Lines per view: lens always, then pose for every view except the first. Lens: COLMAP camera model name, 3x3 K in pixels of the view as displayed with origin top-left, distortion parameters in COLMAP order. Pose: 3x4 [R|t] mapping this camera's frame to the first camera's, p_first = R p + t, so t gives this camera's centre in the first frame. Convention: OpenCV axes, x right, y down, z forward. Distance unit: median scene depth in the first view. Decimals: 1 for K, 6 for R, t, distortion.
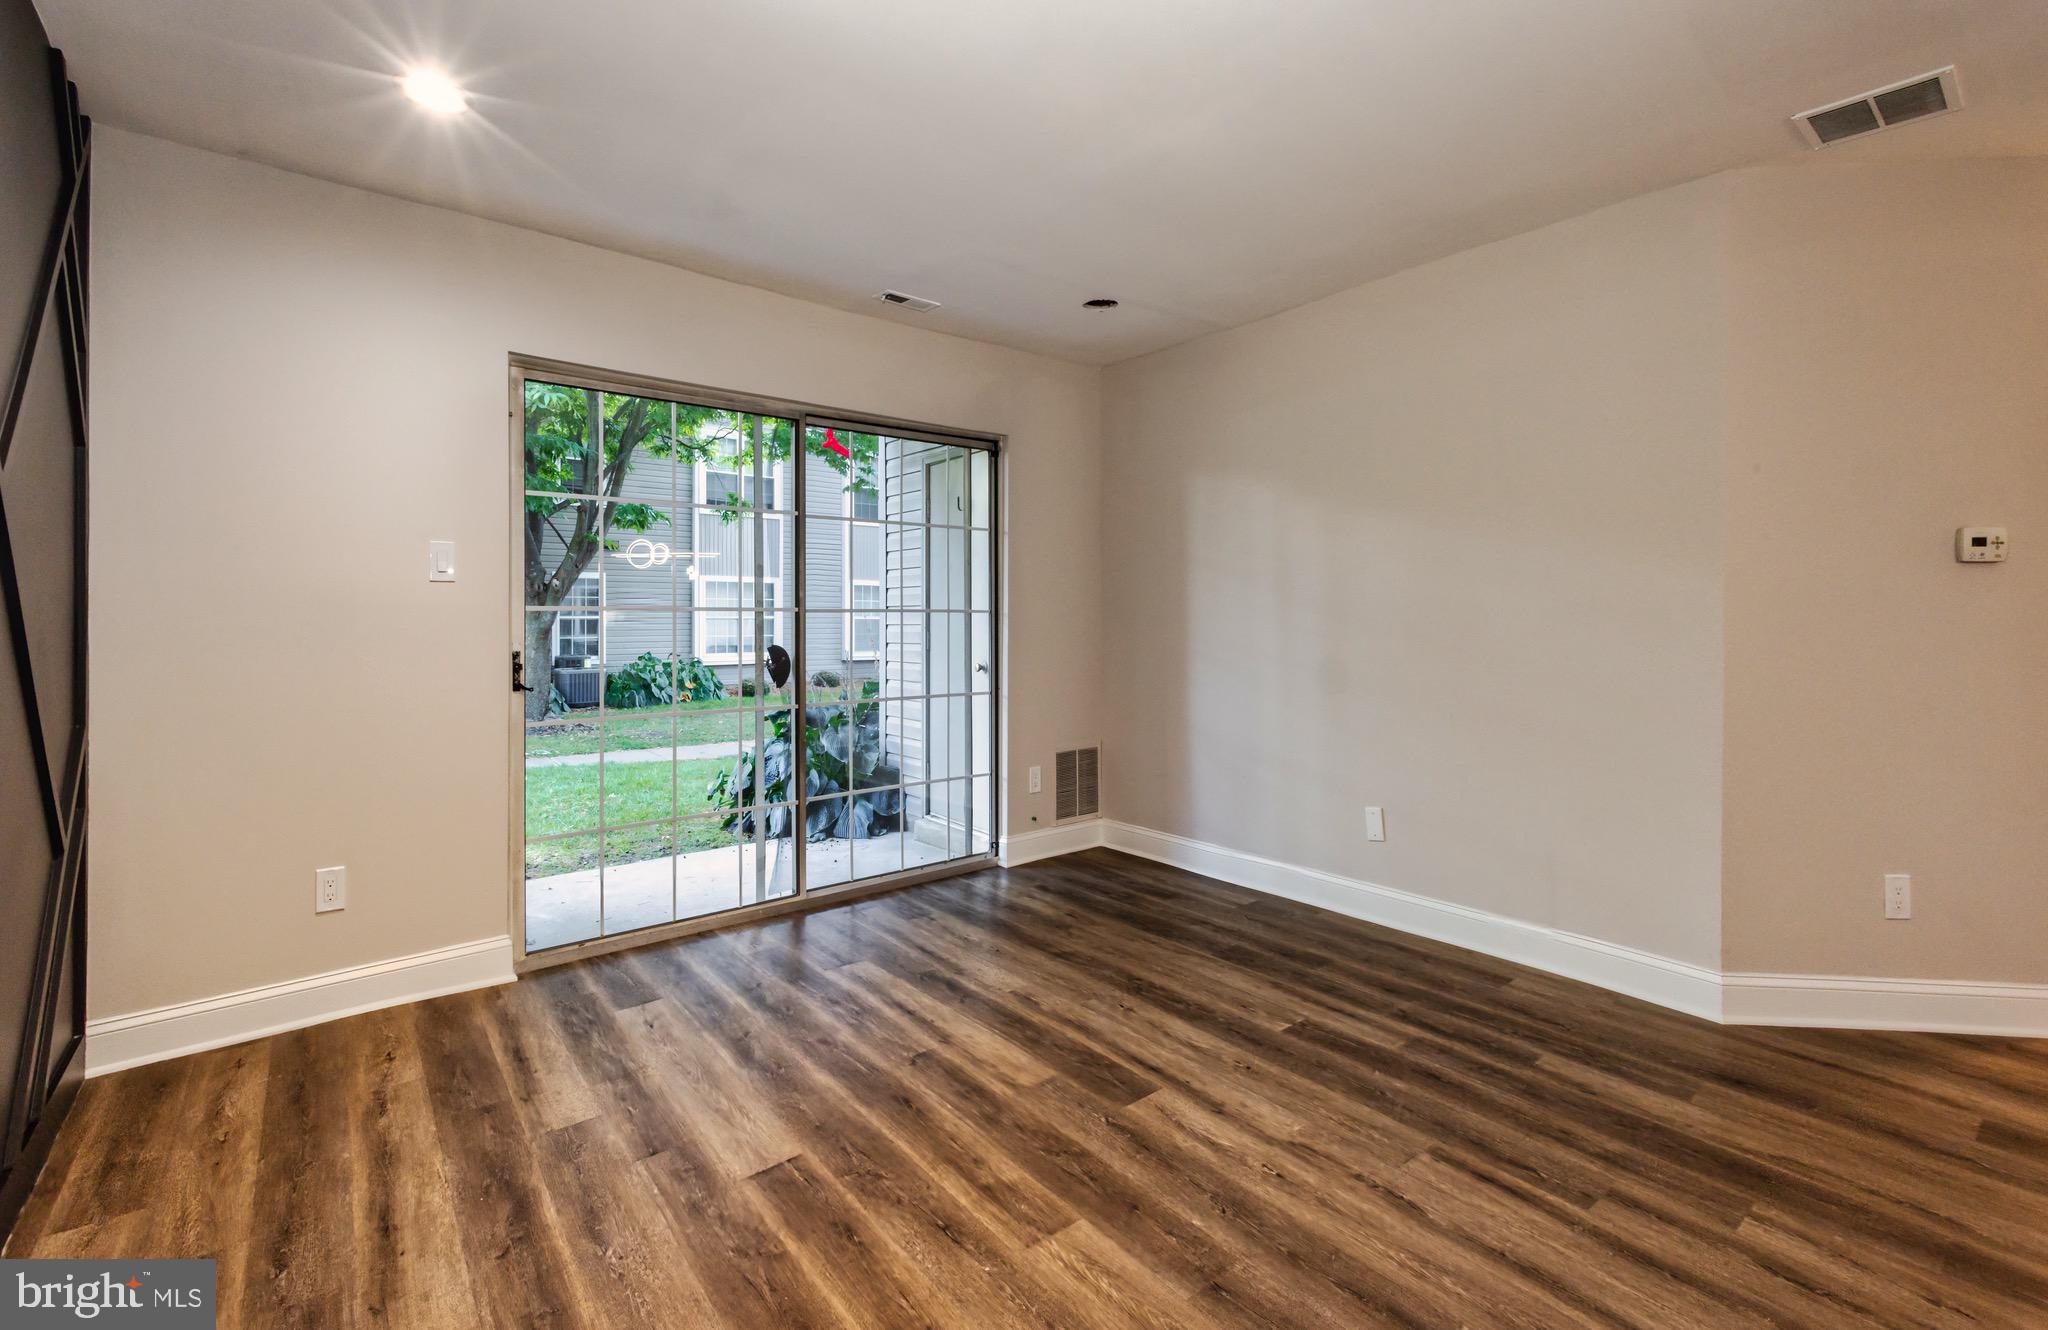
lens RADIAL K [[880.5, 0, 962.6], [0, 880.5, 617.5], [0, 0, 1]] dist [0.010615, -0.004227]
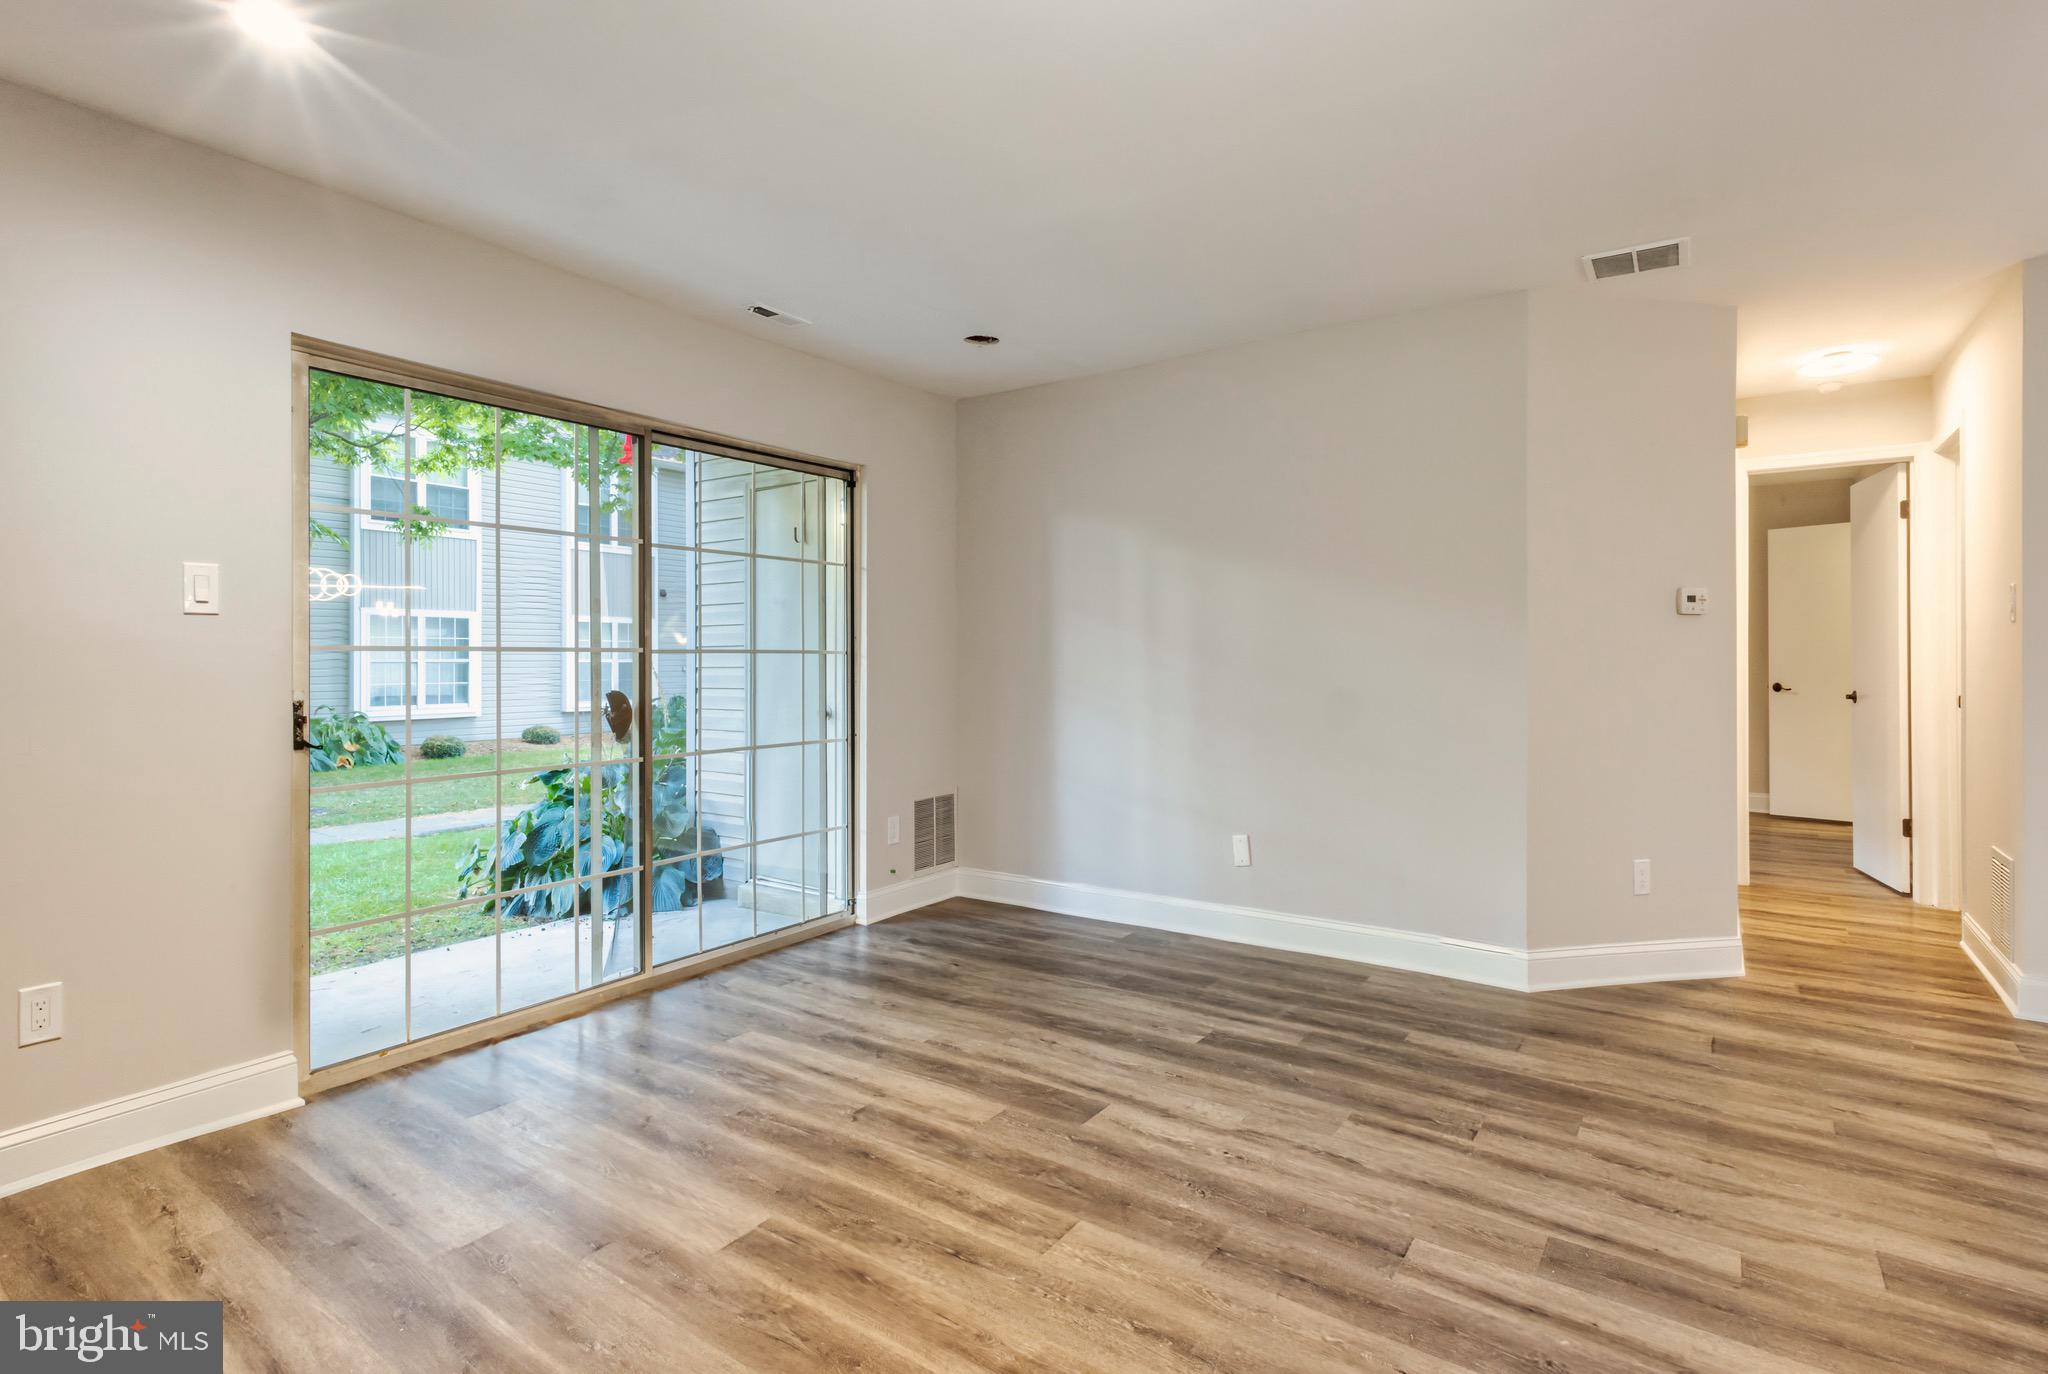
lens RADIAL K [[955.5, 0, 1026.9], [0, 955.5, 657.4], [0, 0, 1]] dist [0.004318, -0.000176]
pose [[0.957991, -0.001218, 0.286795, -0.171895], [0.001795, 0.999997, -0.001751, 0.000938], [-0.286792, 0.002192, 0.957990, -0.058491]]
